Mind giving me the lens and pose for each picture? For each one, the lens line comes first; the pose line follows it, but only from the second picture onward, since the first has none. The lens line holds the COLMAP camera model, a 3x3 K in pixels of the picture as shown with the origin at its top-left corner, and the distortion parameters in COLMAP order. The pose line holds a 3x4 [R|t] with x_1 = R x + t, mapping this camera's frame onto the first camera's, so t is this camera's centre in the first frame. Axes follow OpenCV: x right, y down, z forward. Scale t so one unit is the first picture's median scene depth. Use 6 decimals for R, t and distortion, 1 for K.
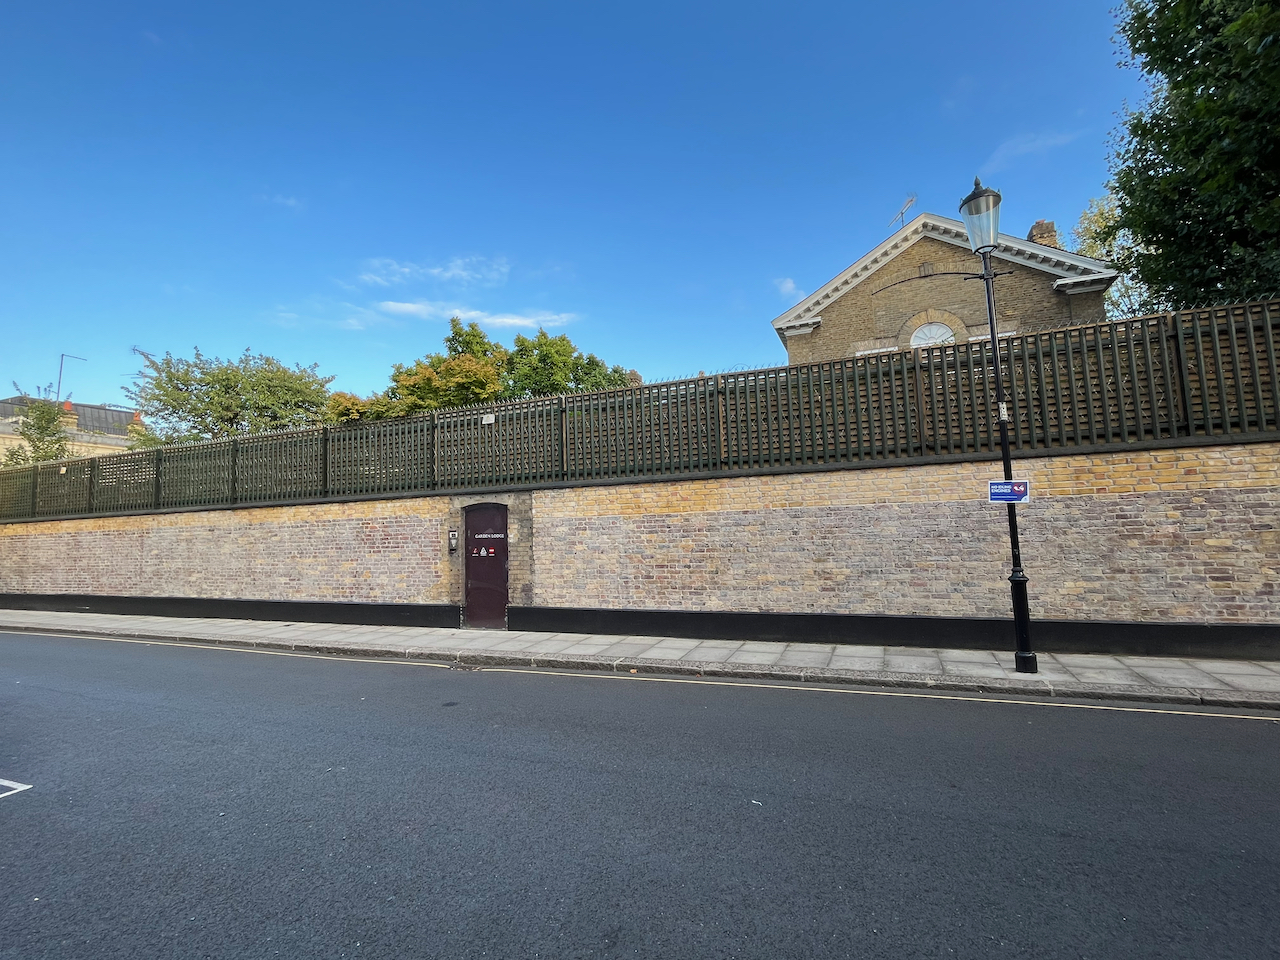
lens RADIAL K [[589.0, 0, 641.6], [0, 589.0, 478.8], [0, 0, 1]] dist [0.003167, 0.000120]
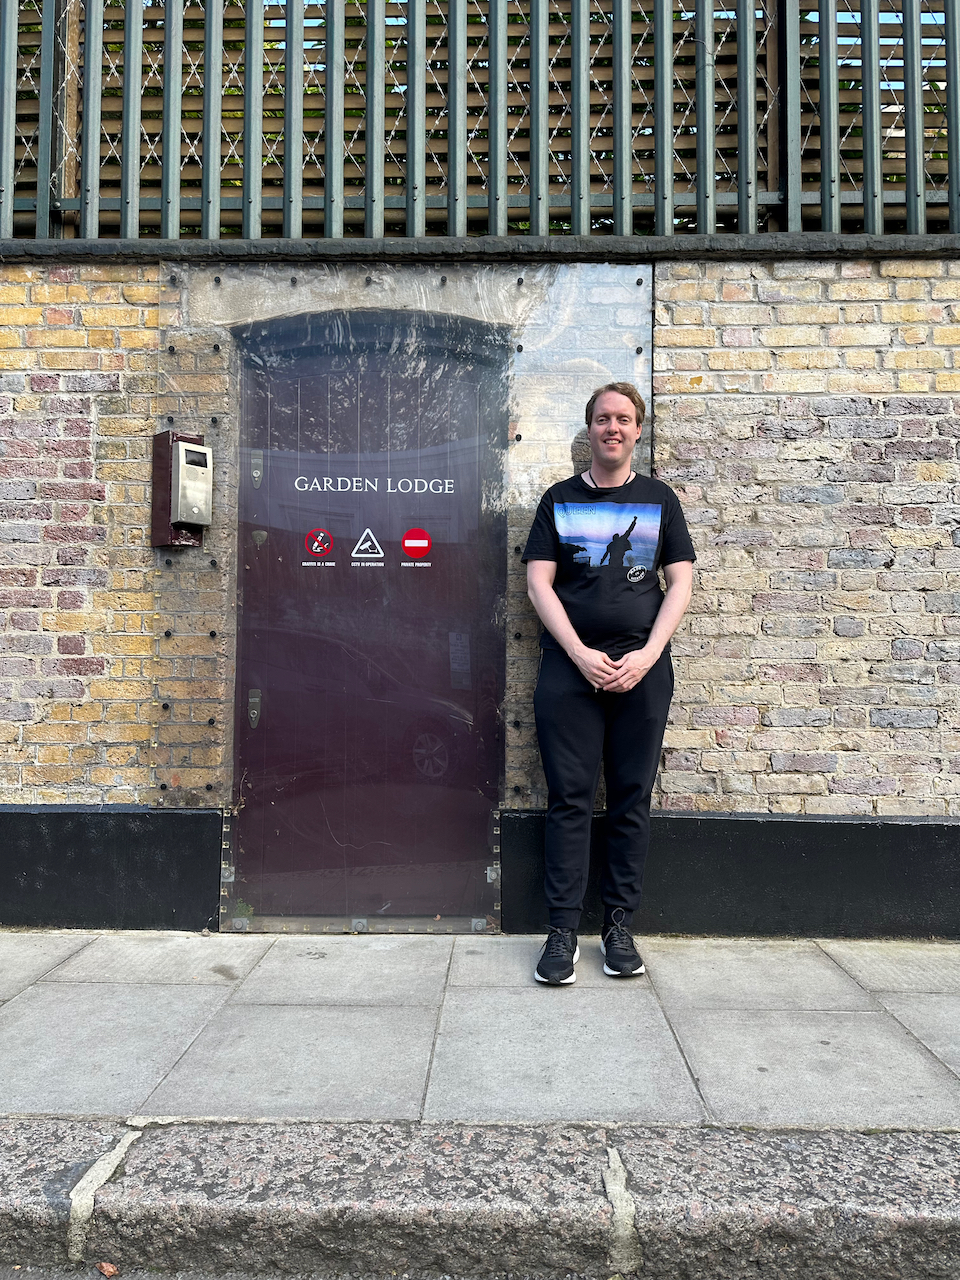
lens RADIAL K [[908.4, 0, 487.3], [0, 908.4, 639.1], [0, 0, 1]] dist [0.072925, -0.008110]
pose [[0.933771, 0.057673, 0.353193, -0.347004], [-0.067584, 0.997589, 0.015783, 0.151024], [-0.351431, -0.038608, 0.935417, 0.704453]]
